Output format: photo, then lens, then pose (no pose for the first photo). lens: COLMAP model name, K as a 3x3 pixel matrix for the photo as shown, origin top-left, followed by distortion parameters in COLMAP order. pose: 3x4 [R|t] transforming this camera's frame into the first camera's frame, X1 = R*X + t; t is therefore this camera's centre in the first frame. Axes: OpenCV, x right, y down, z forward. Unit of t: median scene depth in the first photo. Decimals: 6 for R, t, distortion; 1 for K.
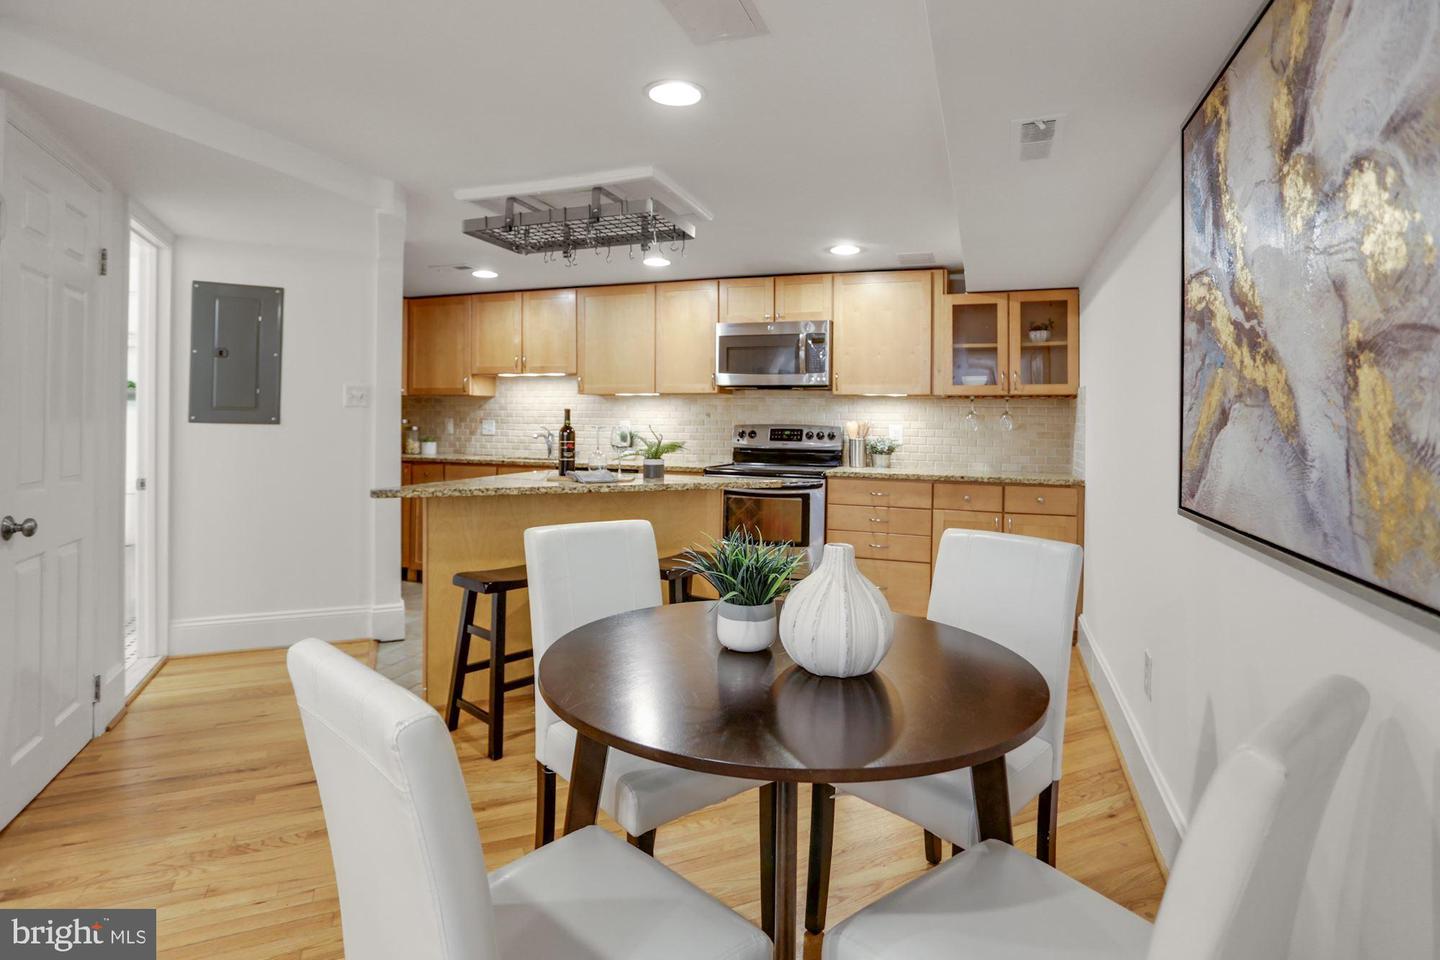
lens RADIAL K [[737.0, 0, 727.2], [0, 737.0, 423.3], [0, 0, 1]] dist [-0.057278, 0.000932]
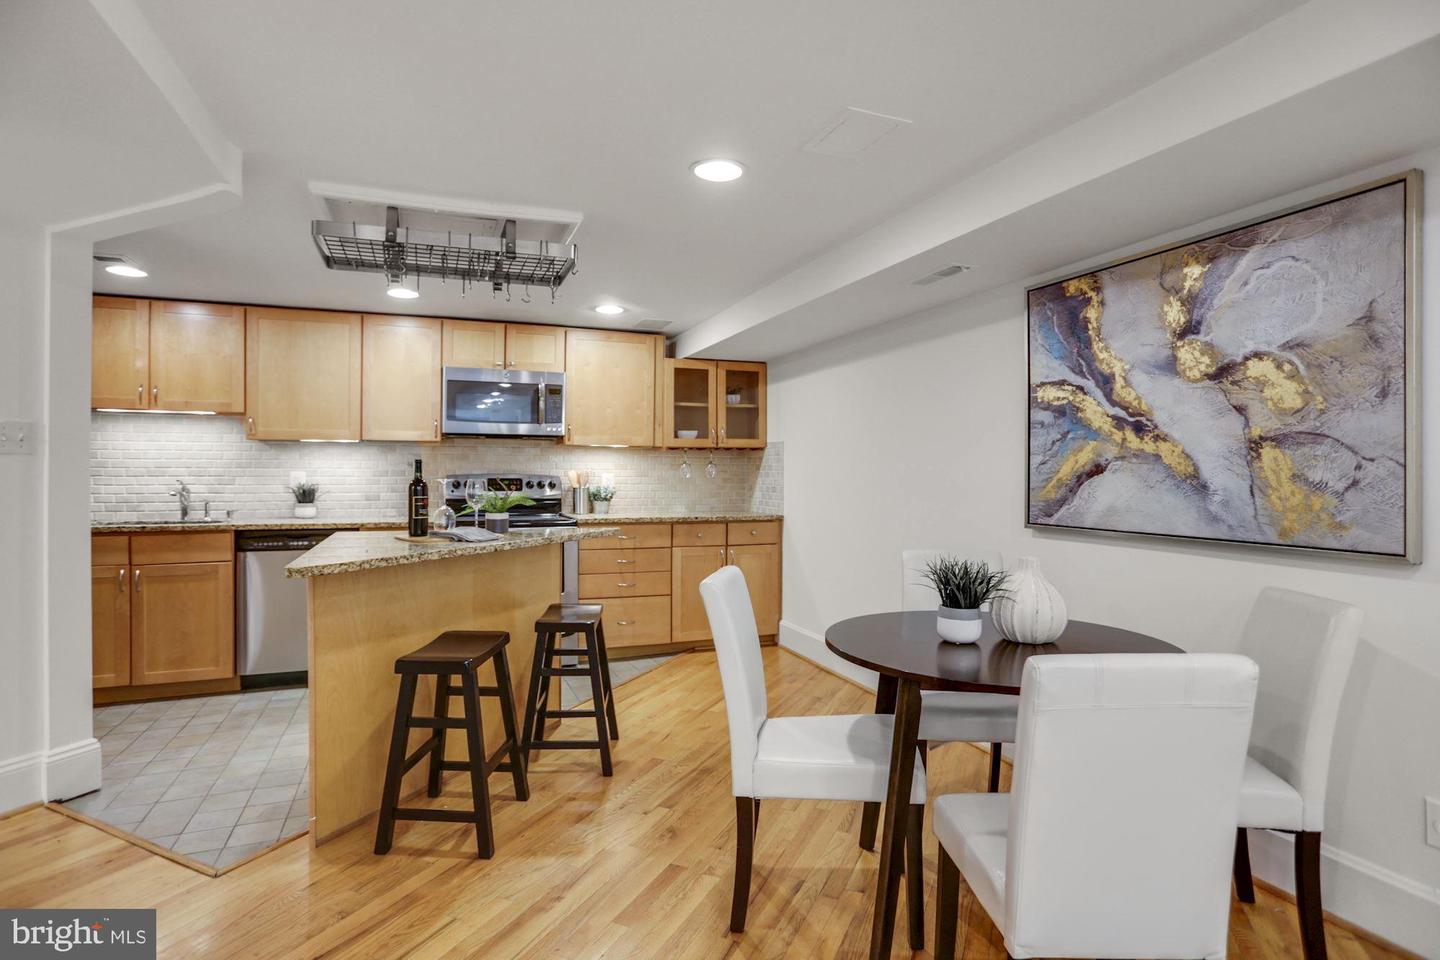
lens RADIAL K [[734.7, 0, 721.9], [0, 734.7, 471.2], [0, 0, 1]] dist [-0.076033, 0.039881]
pose [[0.756527, -0.008151, 0.653912, -0.377447], [0.006317, 0.999967, 0.005157, -0.005837], [-0.653932, 0.000229, 0.756553, 0.082734]]
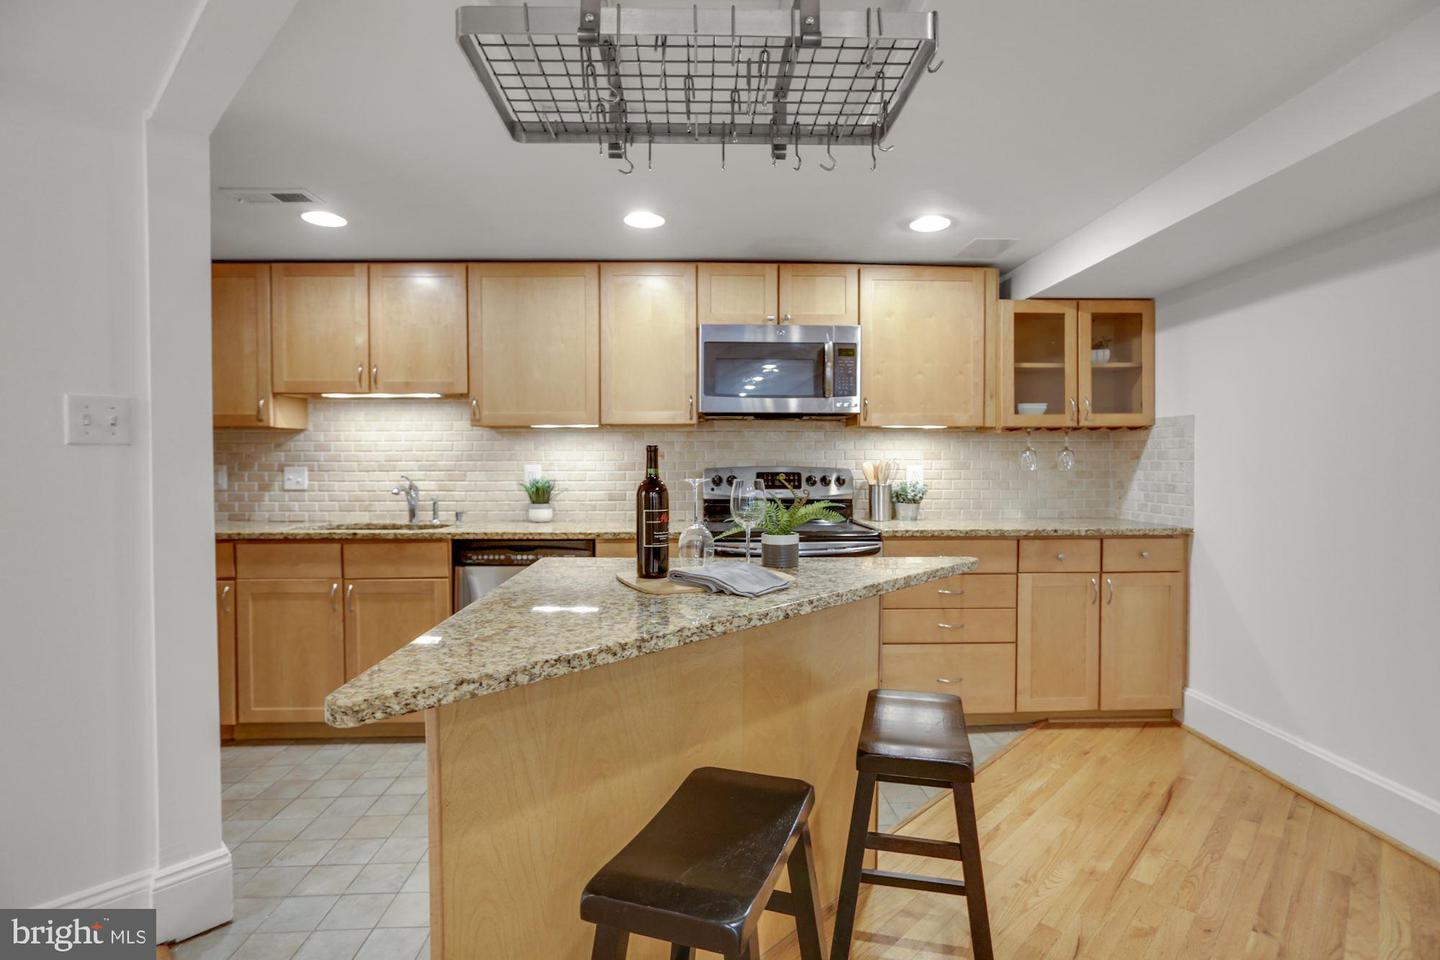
lens RADIAL K [[715.5, 0, 720.3], [0, 715.5, 468.0], [0, 0, 1]] dist [-0.053720, 0.034424]
pose [[0.934472, -0.017007, 0.355631, -0.259797], [0.013797, 0.999838, 0.011562, -0.006860], [-0.355770, -0.005898, 0.934555, 0.385446]]
